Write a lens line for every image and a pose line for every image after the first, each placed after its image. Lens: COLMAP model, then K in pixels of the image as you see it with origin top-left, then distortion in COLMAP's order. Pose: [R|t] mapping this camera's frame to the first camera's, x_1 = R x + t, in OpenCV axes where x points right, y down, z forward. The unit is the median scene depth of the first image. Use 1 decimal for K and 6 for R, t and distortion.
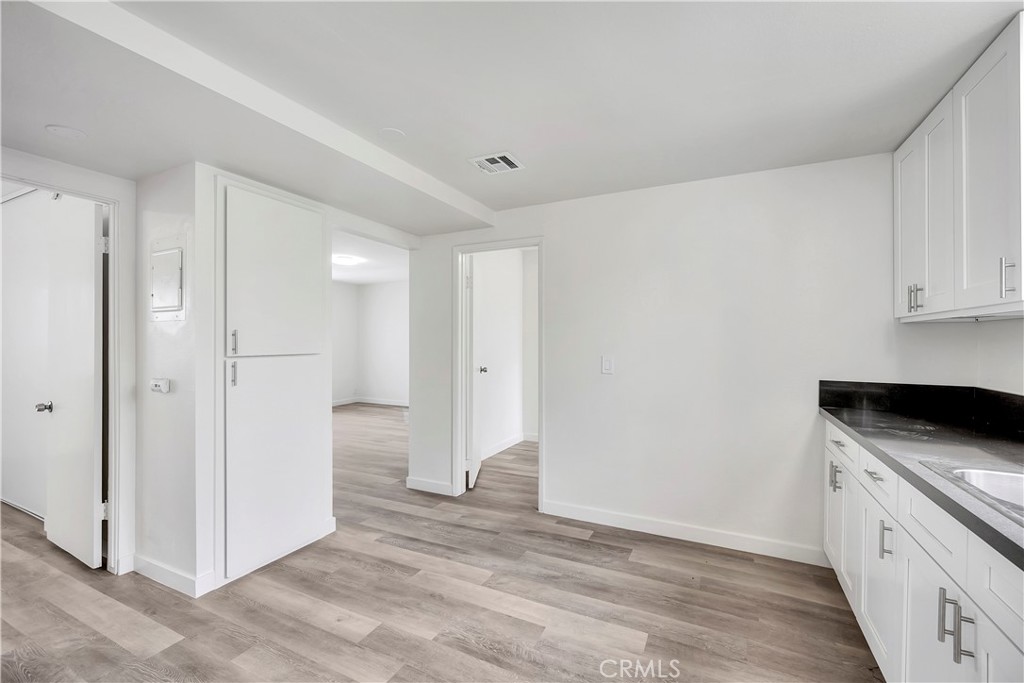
lens RADIAL K [[446.4, 0, 505.9], [0, 446.4, 340.4], [0, 0, 1]] dist [-0.012760, 0.008717]
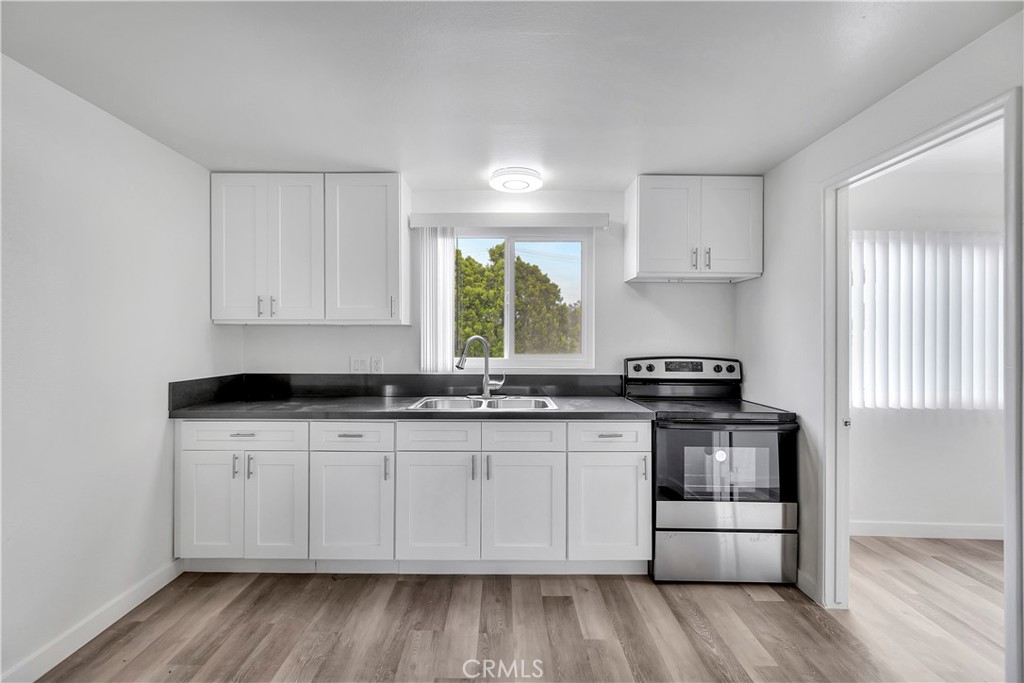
lens RADIAL K [[439.5, 0, 506.6], [0, 439.5, 338.0], [0, 0, 1]] dist [0.000417, 0.000152]
pose [[-0.450457, -0.005697, 0.892780, -0.450215], [-0.004470, 0.999982, 0.004126, -0.010459], [-0.892787, -0.002132, -0.450474, 0.821501]]
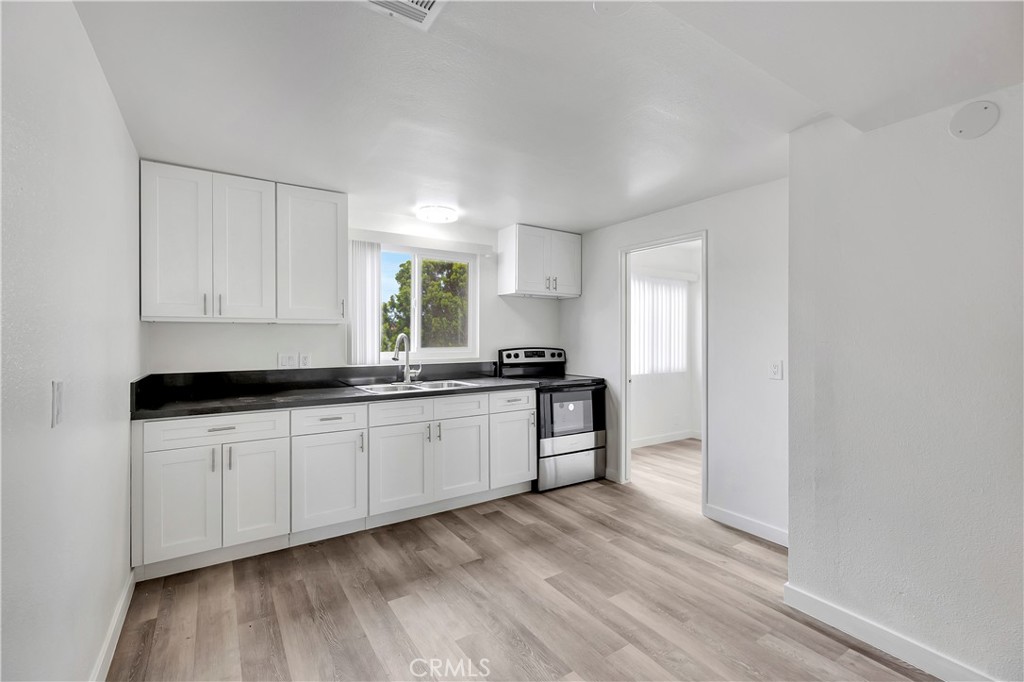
lens RADIAL K [[433.6, 0, 505.0], [0, 433.6, 338.2], [0, 0, 1]] dist [-0.002840, -0.000289]
pose [[-0.861717, -0.003185, 0.507379, -0.384396], [-0.001002, 0.999989, 0.004574, -0.002700], [-0.507388, 0.003433, -0.861711, 1.424480]]
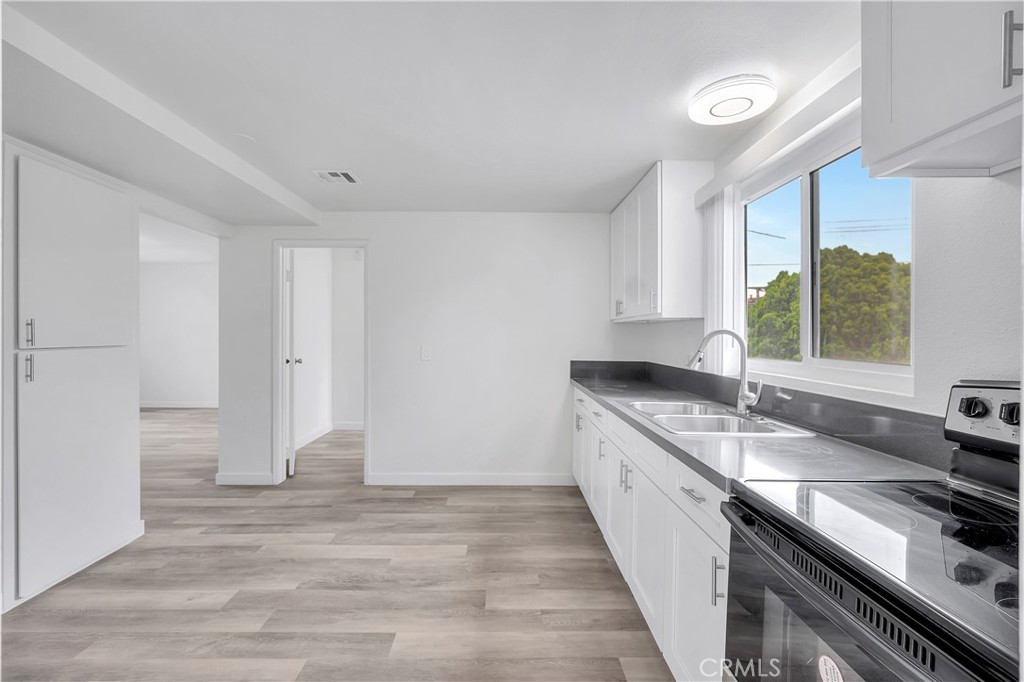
lens RADIAL K [[443.2, 0, 512.0], [0, 443.2, 341.0], [0, 0, 1]] dist [-0.002746, 0.000101]
pose [[0.885875, -0.003801, 0.463909, -0.155109], [-0.004248, 0.999858, 0.016305, 0.001884], [-0.463905, -0.016415, 0.885733, -0.219543]]
